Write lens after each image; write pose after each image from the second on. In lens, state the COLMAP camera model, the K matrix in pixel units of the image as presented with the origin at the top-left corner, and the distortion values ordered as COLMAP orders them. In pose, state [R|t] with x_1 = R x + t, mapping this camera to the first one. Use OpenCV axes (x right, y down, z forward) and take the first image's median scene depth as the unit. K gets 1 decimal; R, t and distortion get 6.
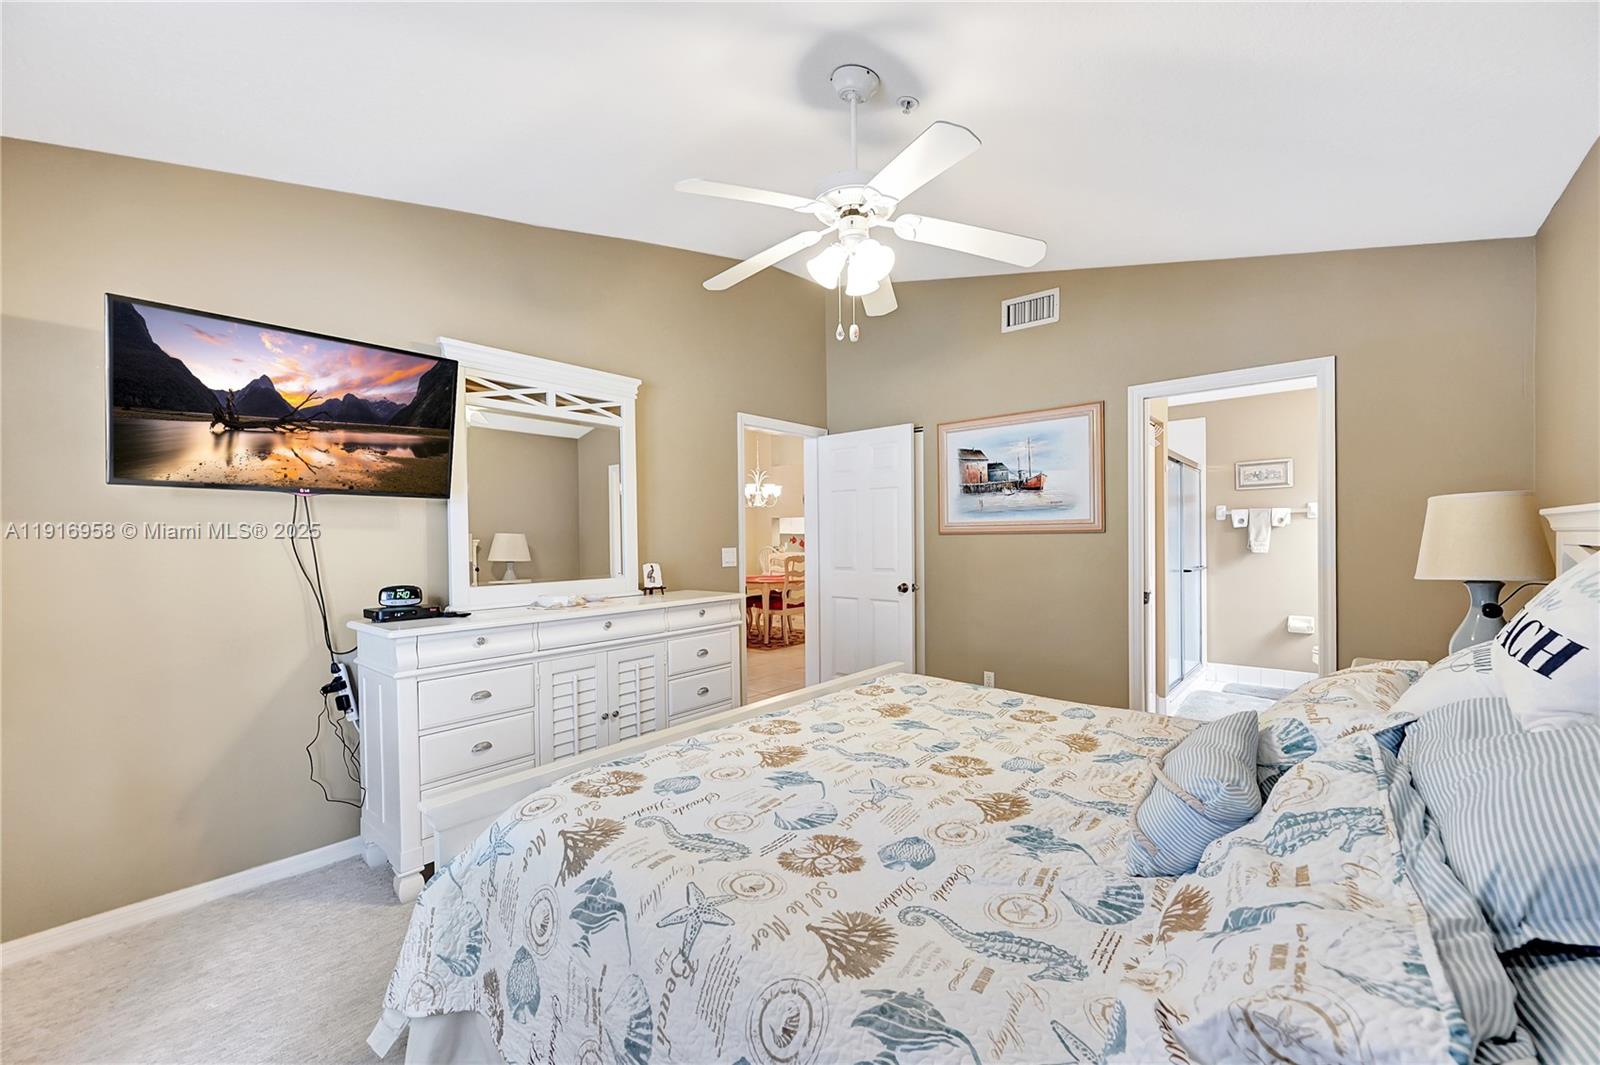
lens RADIAL K [[630.2, 0, 792.5], [0, 630.2, 534.0], [0, 0, 1]] dist [0.001086, -0.000327]
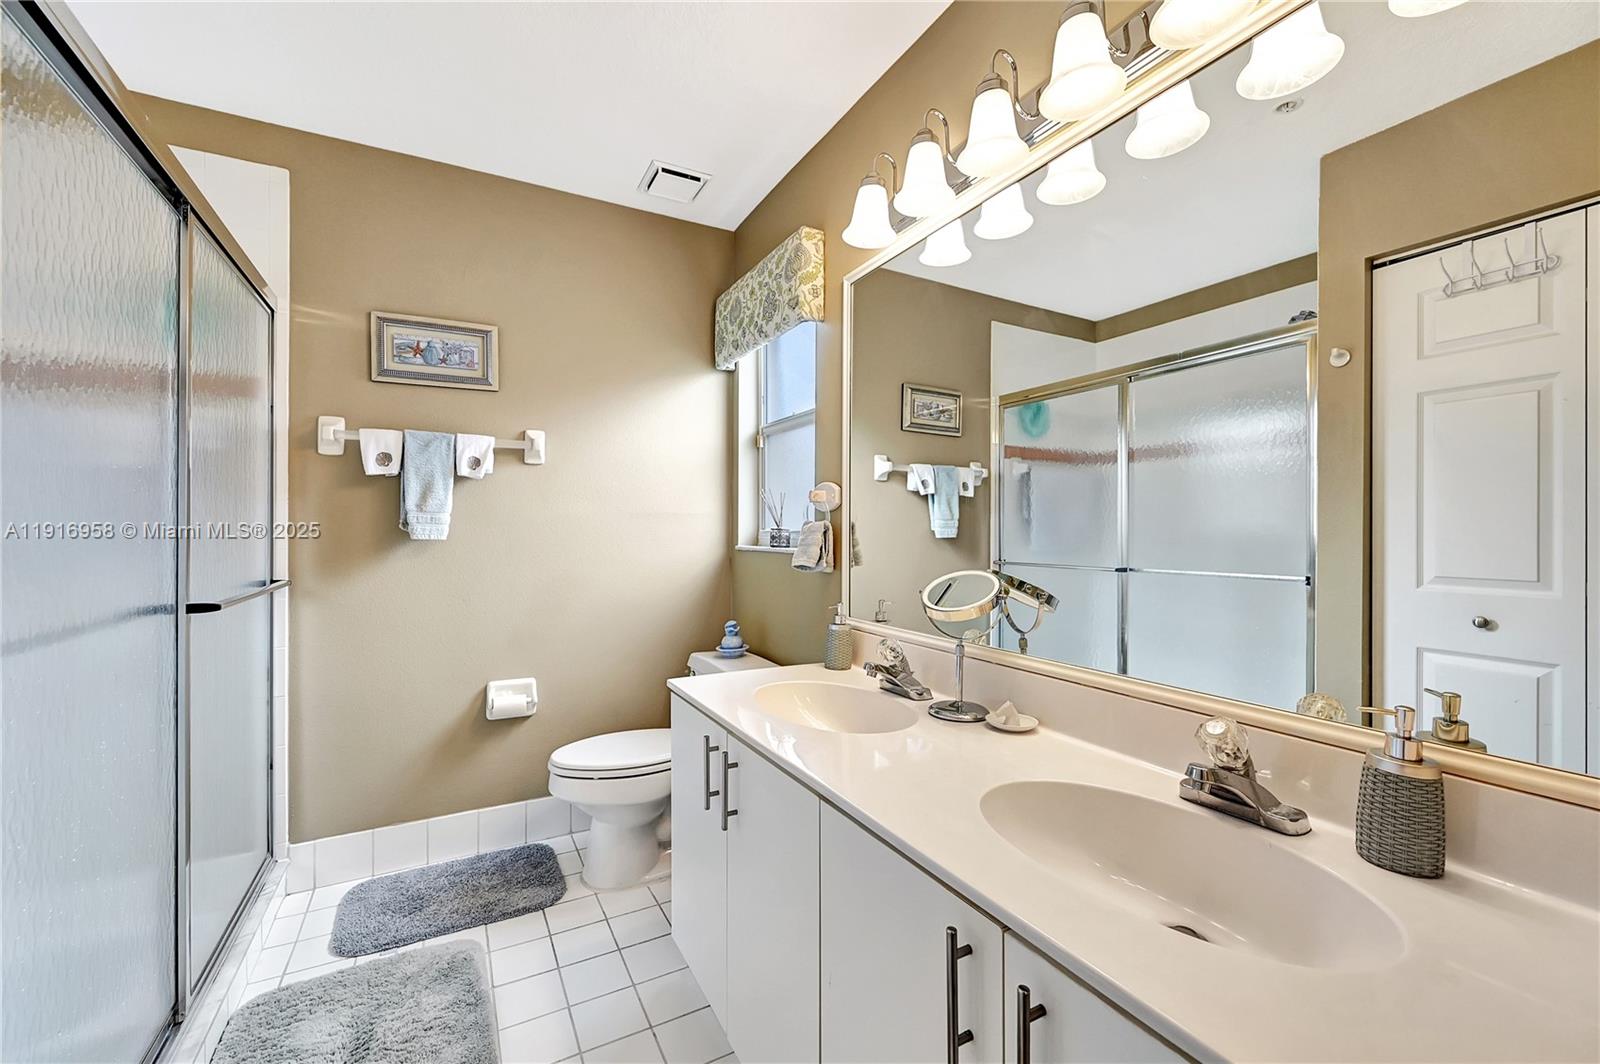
lens RADIAL K [[630.2, 0, 798.3], [0, 630.2, 527.5], [0, 0, 1]] dist [0.001086, -0.000327]
pose [[0.331694, 0.006458, 0.943365, 0.432689], [-0.005419, 0.999973, -0.004941, 0.021988], [-0.943372, -0.003473, 0.331720, 0.634224]]
